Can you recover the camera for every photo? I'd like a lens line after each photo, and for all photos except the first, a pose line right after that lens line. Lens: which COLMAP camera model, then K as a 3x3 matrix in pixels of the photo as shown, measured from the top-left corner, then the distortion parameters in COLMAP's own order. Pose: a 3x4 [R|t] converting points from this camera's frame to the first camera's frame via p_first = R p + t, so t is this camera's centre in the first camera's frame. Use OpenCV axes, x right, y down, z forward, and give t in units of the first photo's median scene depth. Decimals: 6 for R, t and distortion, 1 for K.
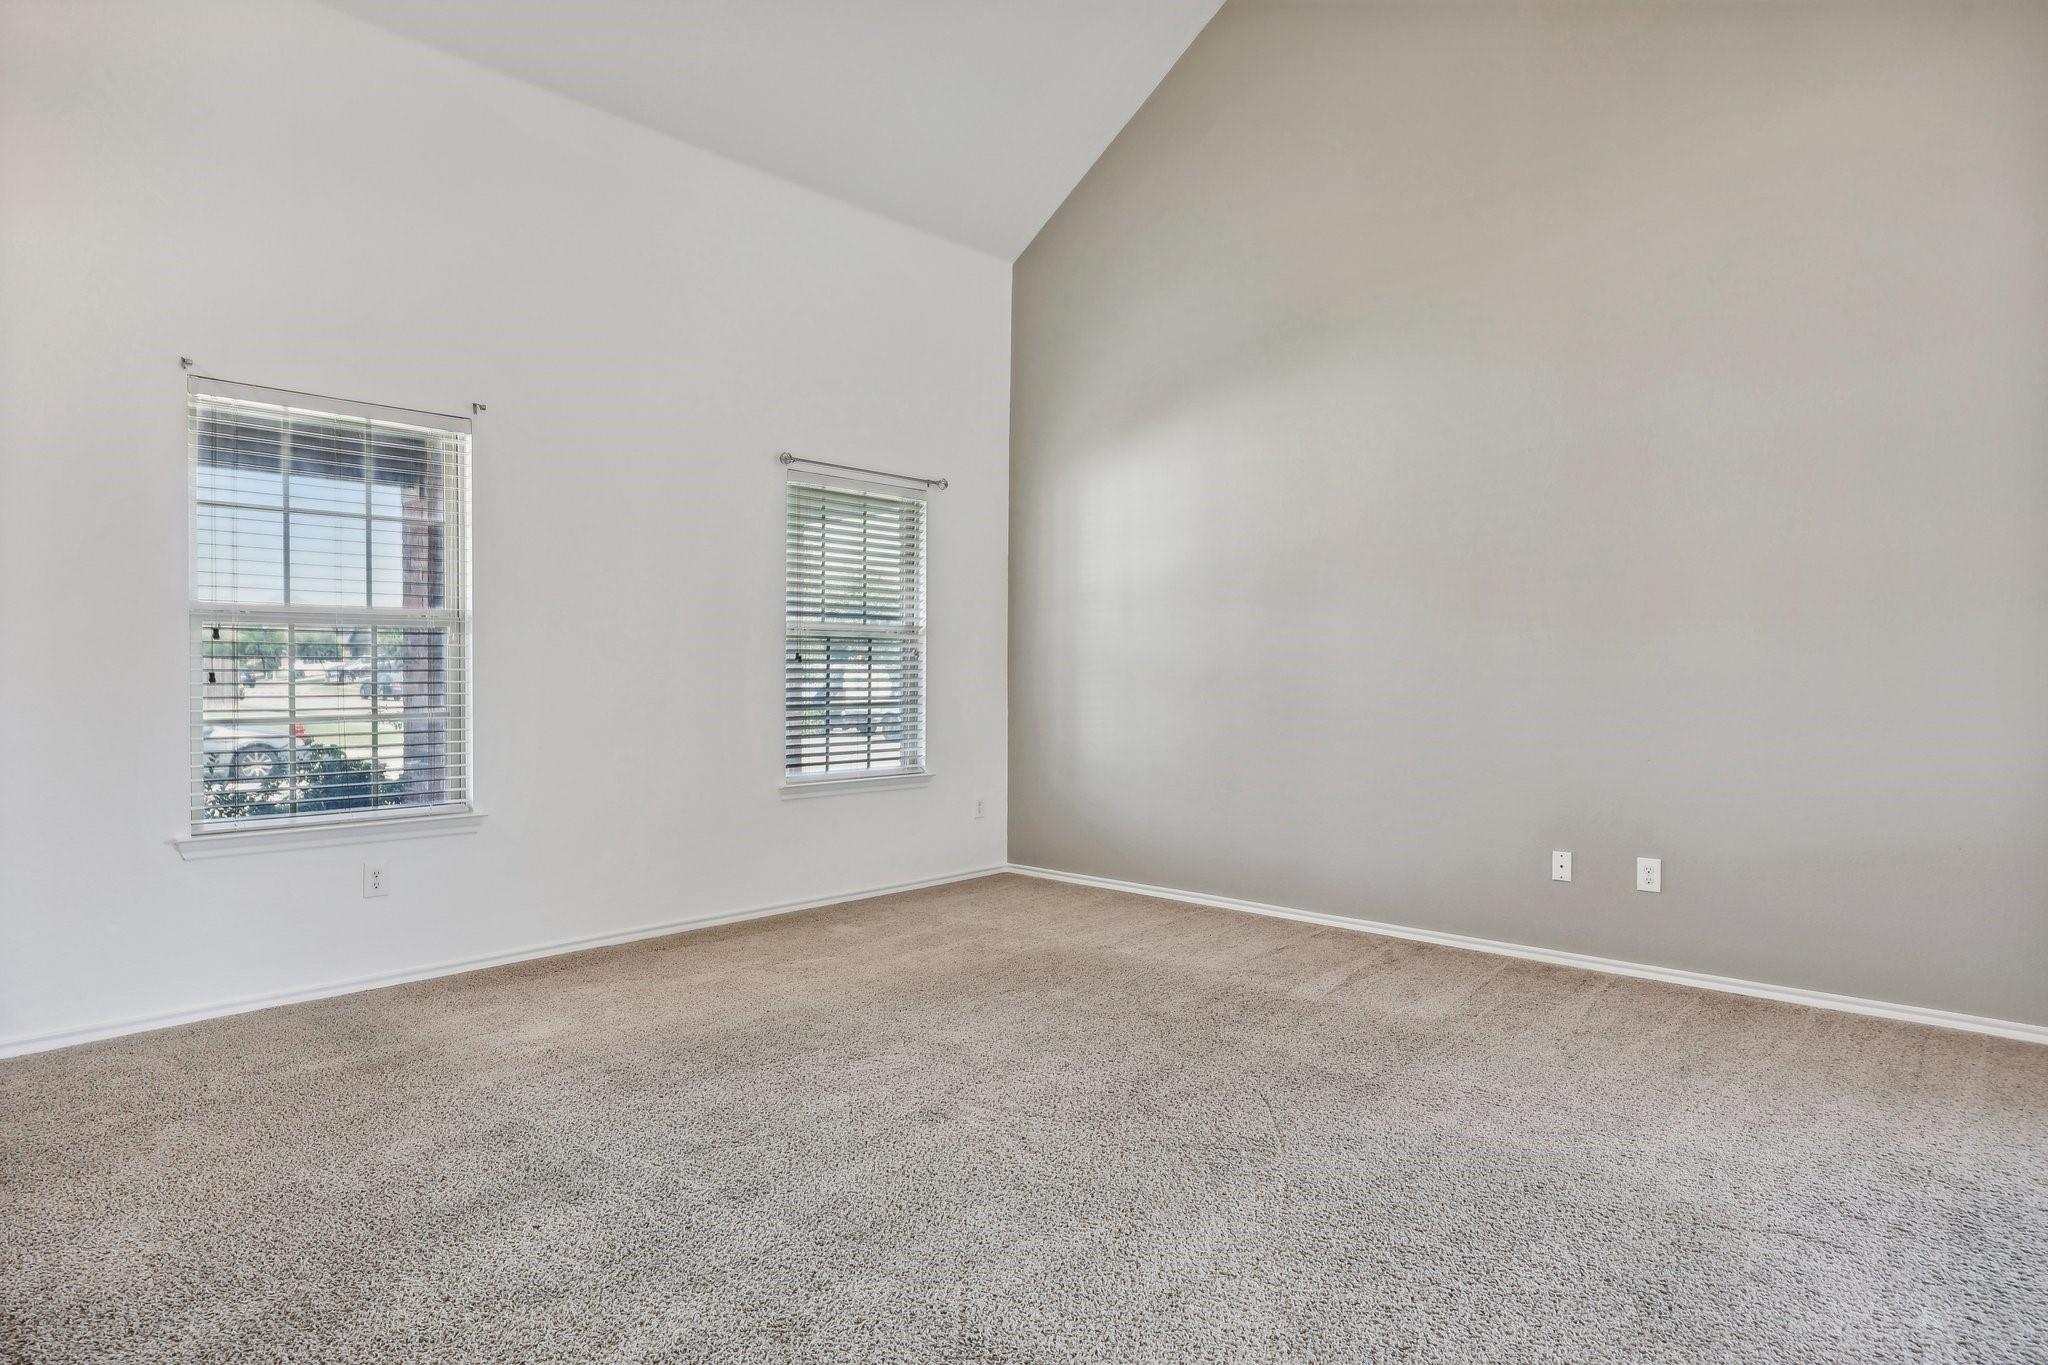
lens RADIAL K [[1186.9, 0, 1021.6], [0, 1186.9, 691.0], [0, 0, 1]] dist [0.004253, 0.004246]
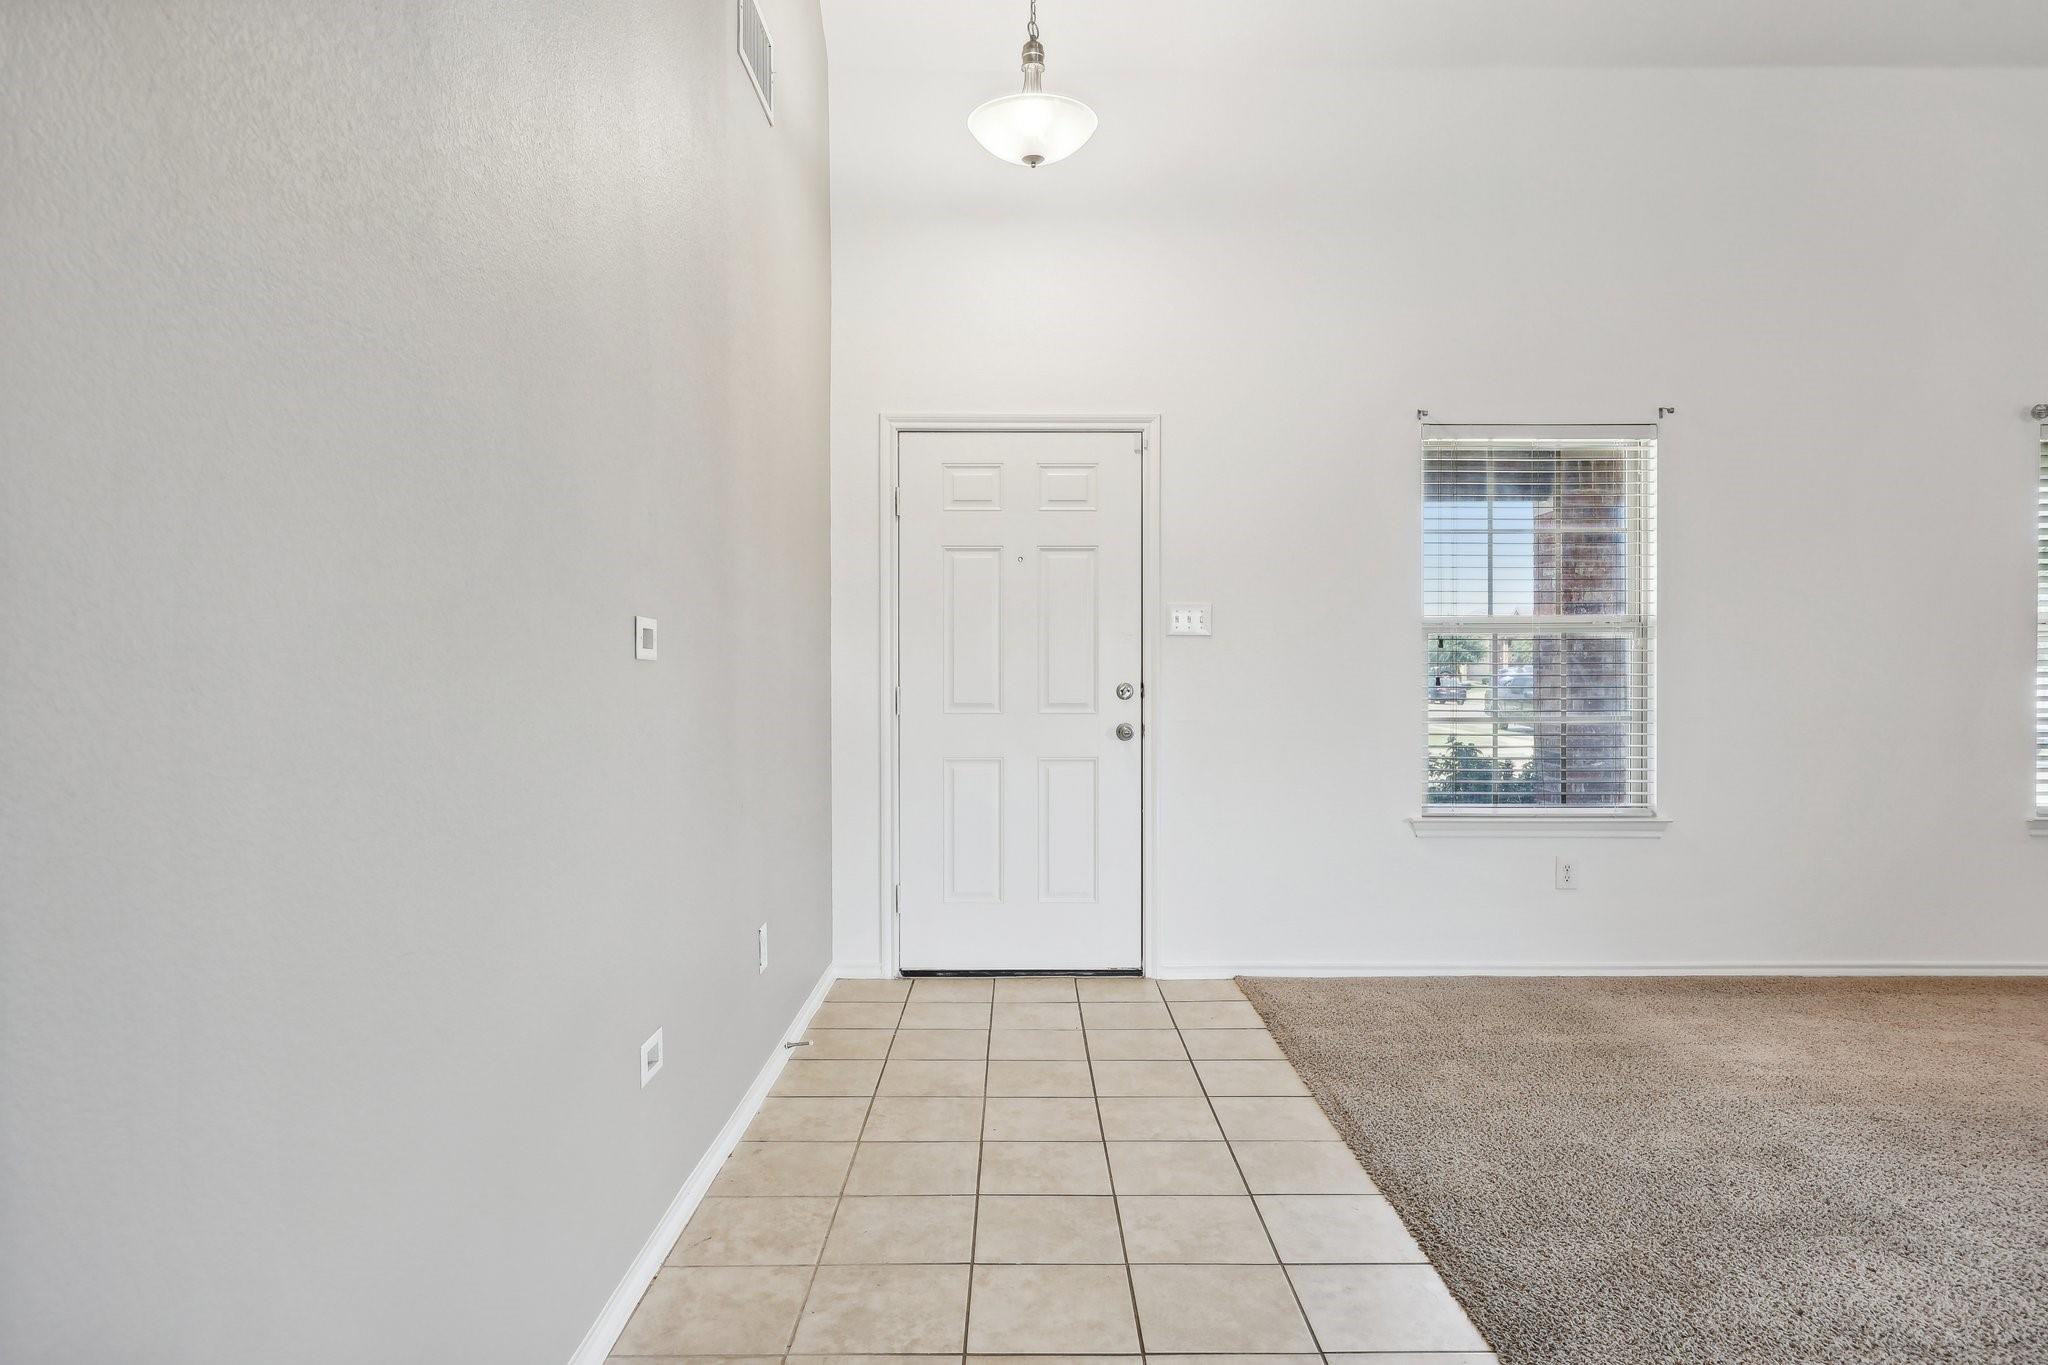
lens RADIAL K [[1186.9, 0, 1020.1], [0, 1186.9, 688.7], [0, 0, 1]] dist [0.004253, 0.004246]
pose [[0.677577, 0.006832, -0.735420, -0.098453], [-0.010930, 0.999940, -0.000781, 0.000660], [0.735370, 0.008567, 0.677611, -0.075772]]
